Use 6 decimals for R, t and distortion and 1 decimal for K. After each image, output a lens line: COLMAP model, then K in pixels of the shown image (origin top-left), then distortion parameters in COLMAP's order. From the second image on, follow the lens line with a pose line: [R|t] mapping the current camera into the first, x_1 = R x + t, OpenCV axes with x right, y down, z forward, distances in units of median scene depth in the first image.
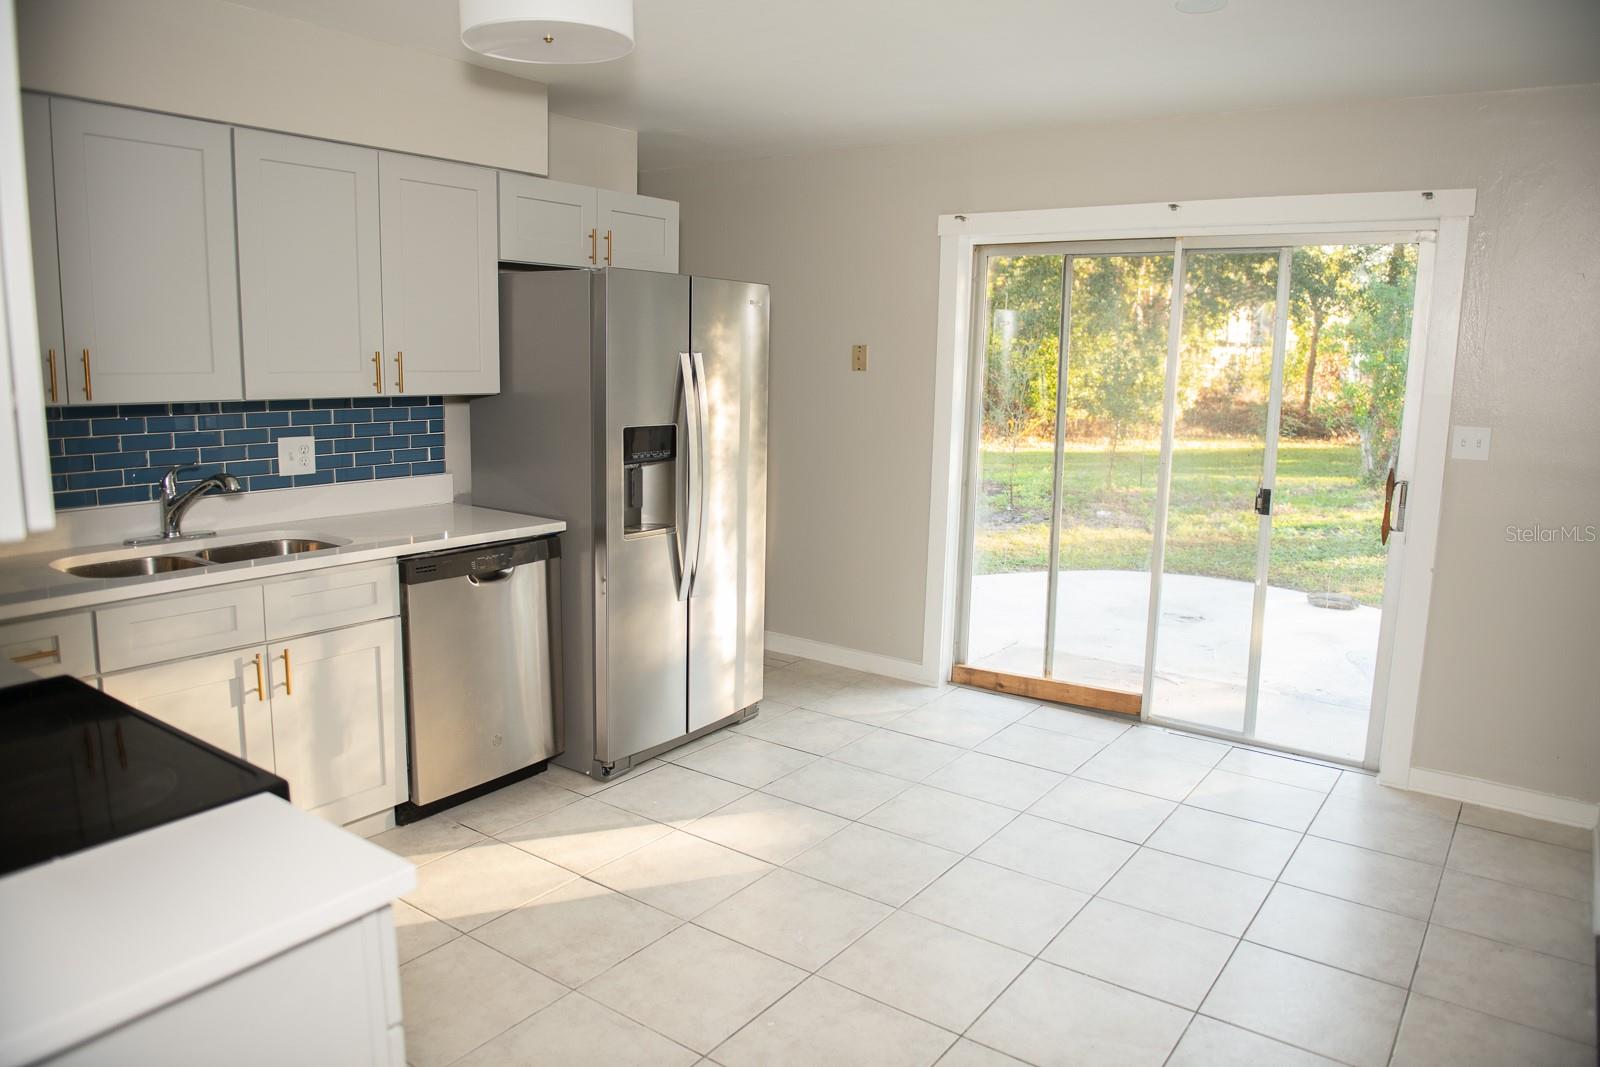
lens RADIAL K [[1121.0, 0, 783.2], [0, 1121.0, 525.2], [0, 0, 1]] dist [0.012688, -0.060332]
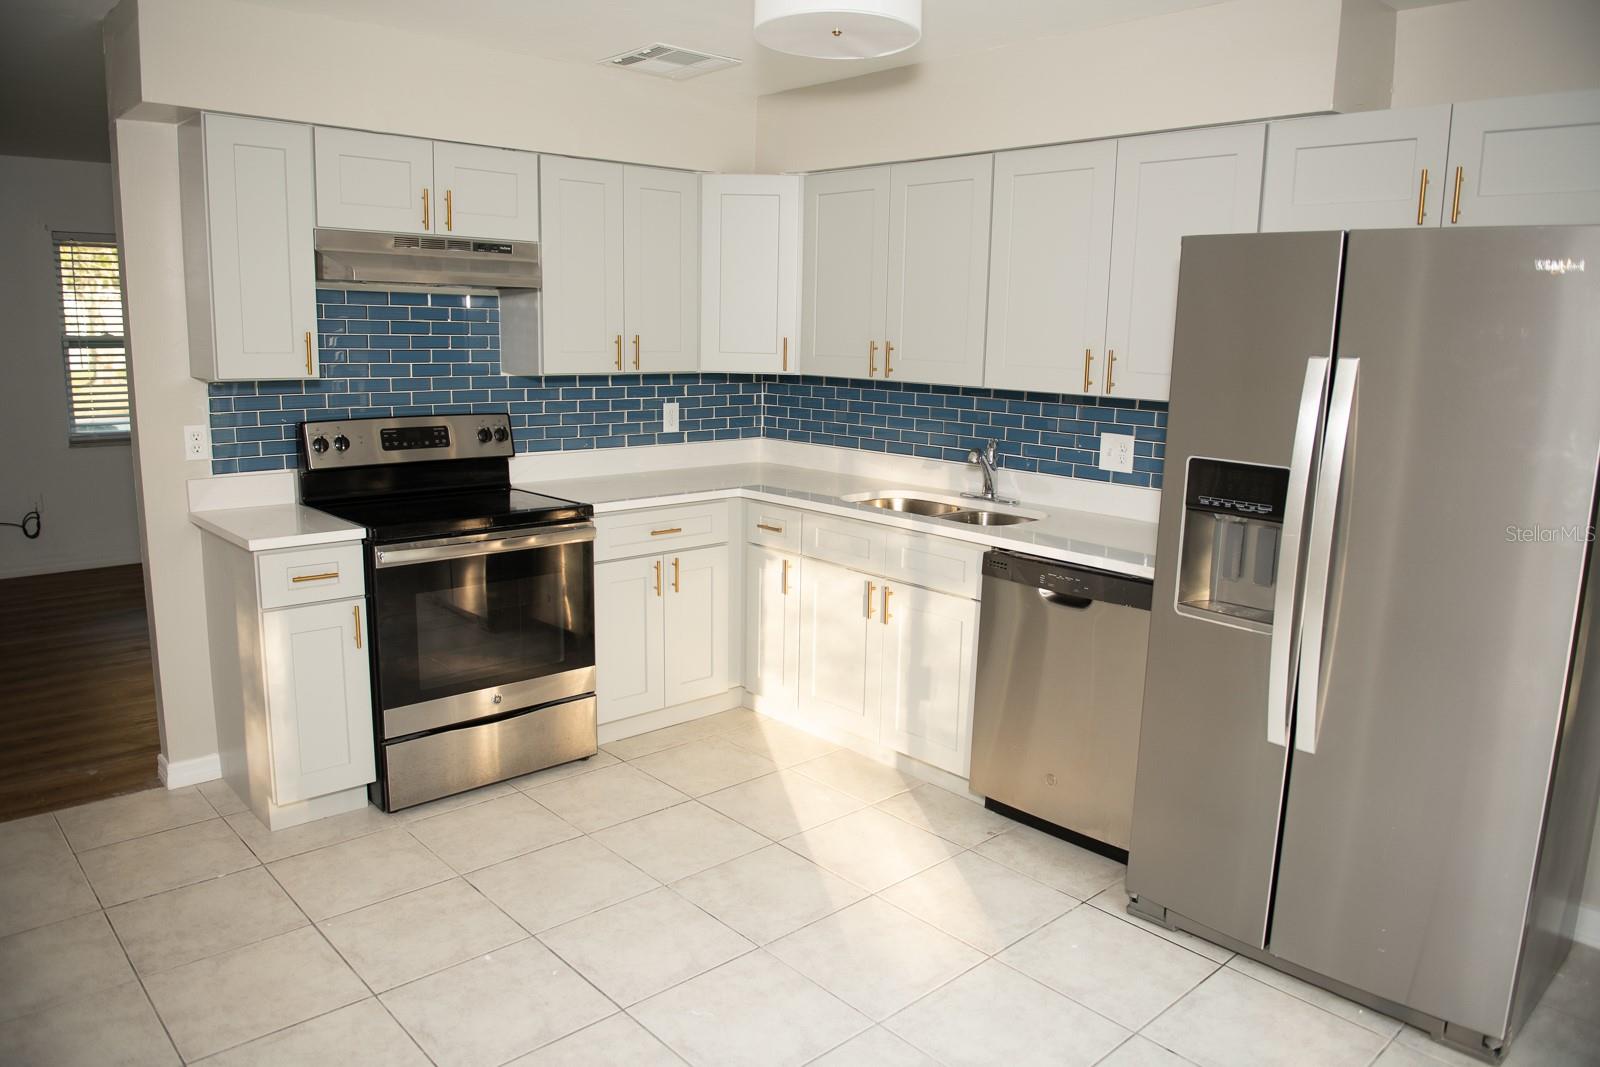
lens RADIAL K [[1121.0, 0, 792.6], [0, 1121.0, 524.4], [0, 0, 1]] dist [0.012688, -0.060332]
pose [[-0.190229, 0.152190, -0.969872, 0.606407], [-0.178129, 0.966163, 0.186546, -0.133399], [0.965444, 0.208249, -0.156683, 0.868060]]
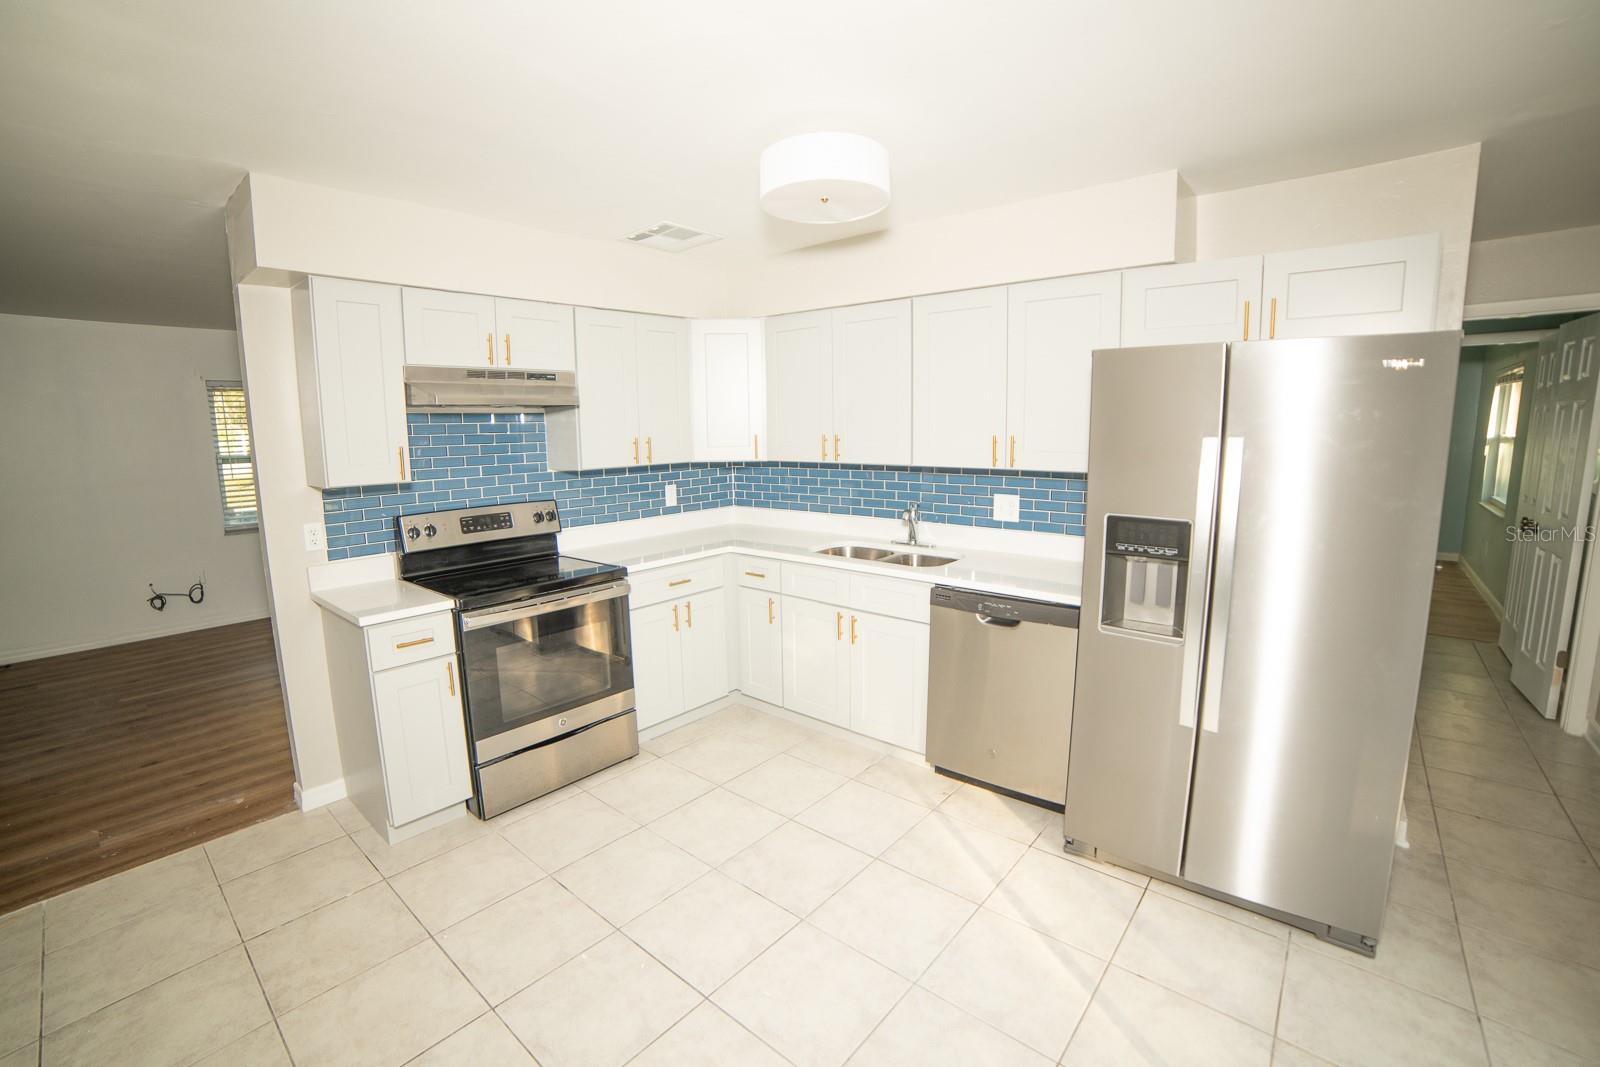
lens RADIAL K [[688.1, 0, 786.8], [0, 688.1, 522.6], [0, 0, 1]] dist [-0.060790, 0.008134]
pose [[-0.068814, 0.125091, -0.989756, 0.443220], [-0.143322, 0.980577, 0.133896, -0.117478], [0.987281, 0.151068, -0.049549, 0.750798]]
